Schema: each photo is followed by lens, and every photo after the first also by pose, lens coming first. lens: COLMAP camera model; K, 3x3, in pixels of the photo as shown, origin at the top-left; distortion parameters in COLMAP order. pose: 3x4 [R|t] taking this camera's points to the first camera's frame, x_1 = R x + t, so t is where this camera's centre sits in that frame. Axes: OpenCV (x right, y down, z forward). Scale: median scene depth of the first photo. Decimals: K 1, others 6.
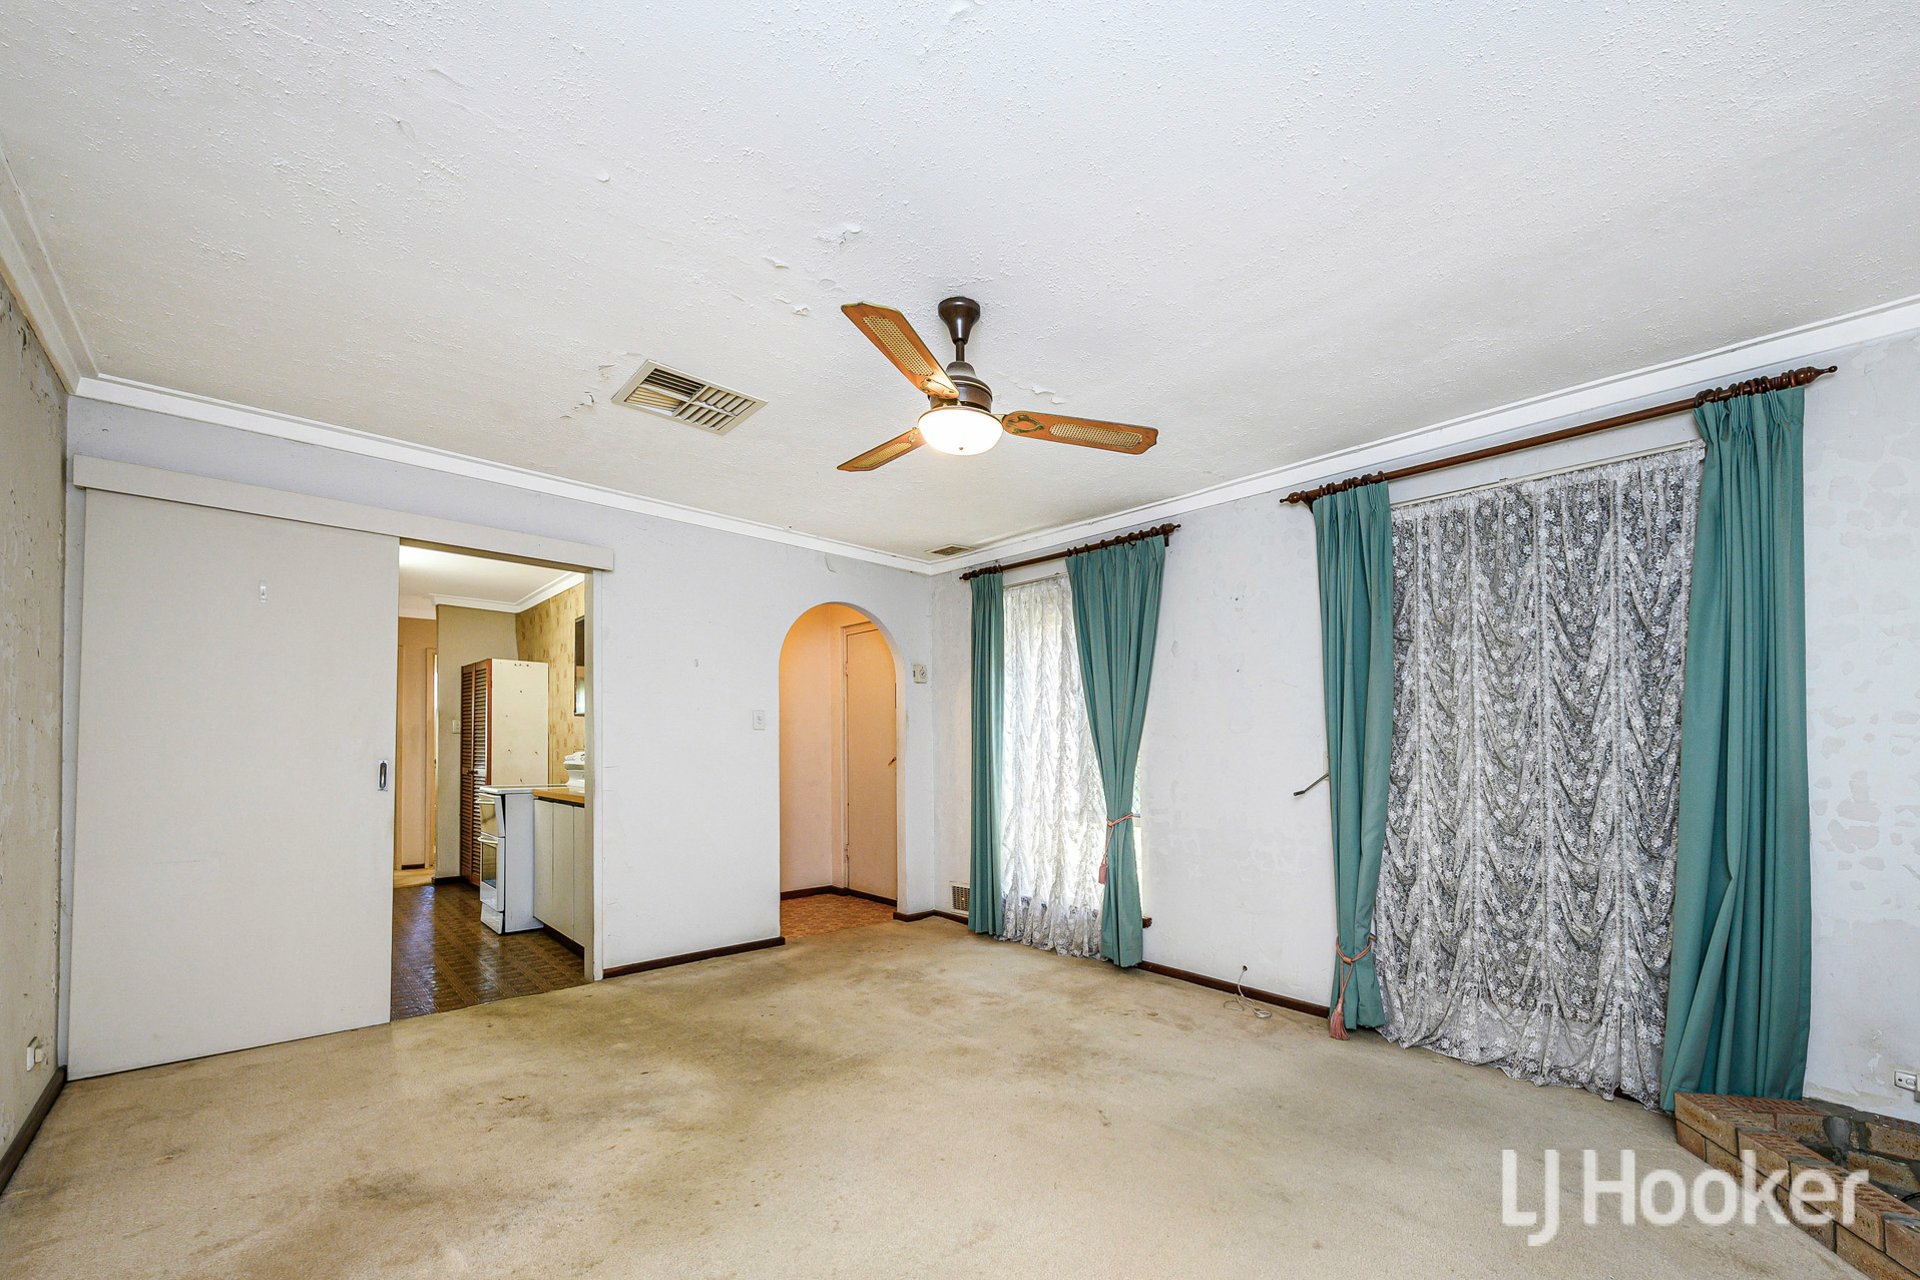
lens RADIAL K [[751.7, 0, 960.0], [0, 751.7, 640.0], [0, 0, 1]] dist [-0.001151, -0.000202]
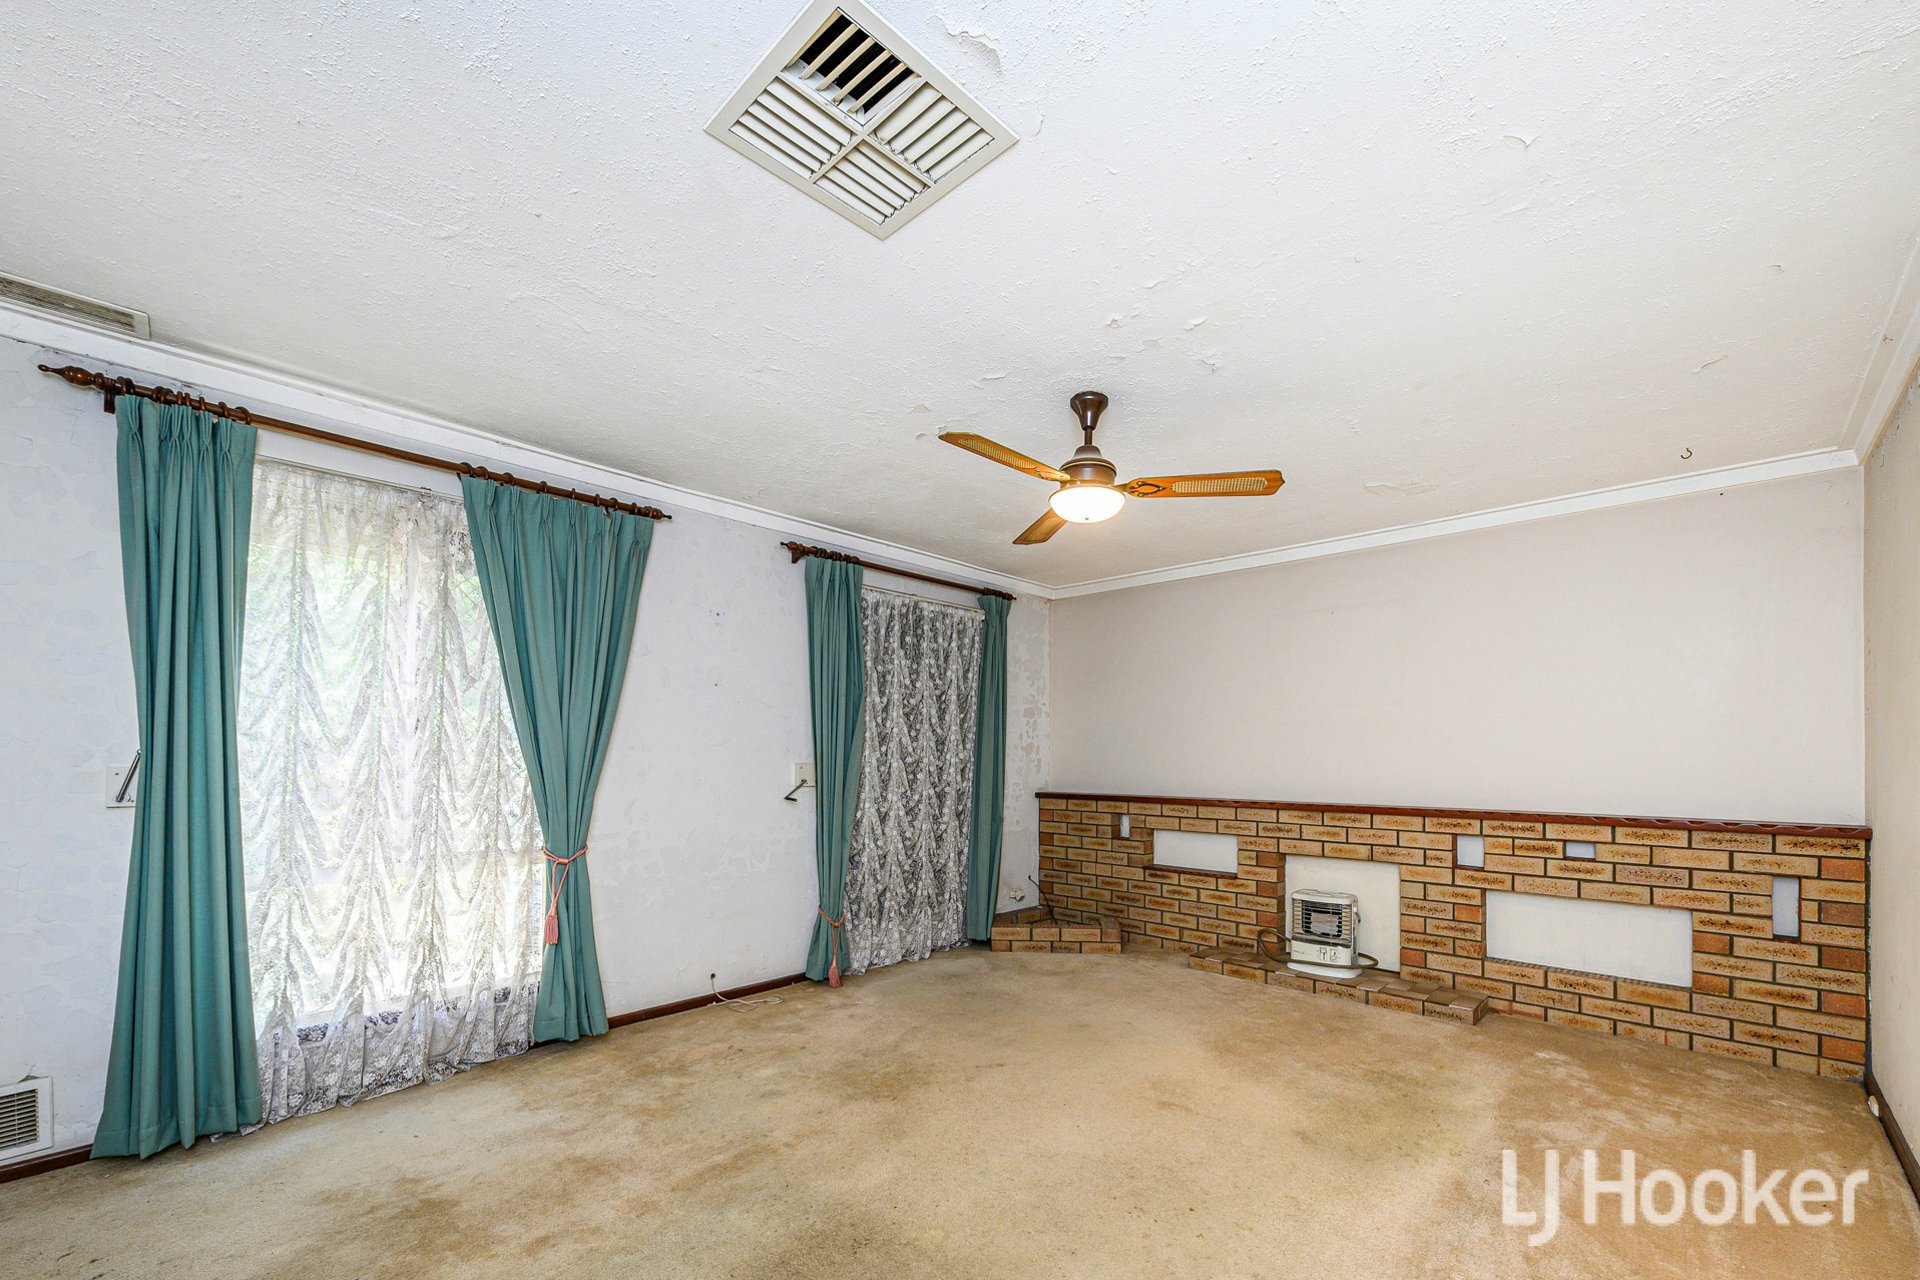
lens RADIAL K [[751.7, 0, 960.0], [0, 751.7, 640.0], [0, 0, 1]] dist [-0.001151, -0.000202]
pose [[-0.059130, 0.154086, 0.986287, -0.642805], [-0.143041, 0.976512, -0.161134, 0.096129], [-0.987949, -0.150607, -0.035700, 0.692151]]
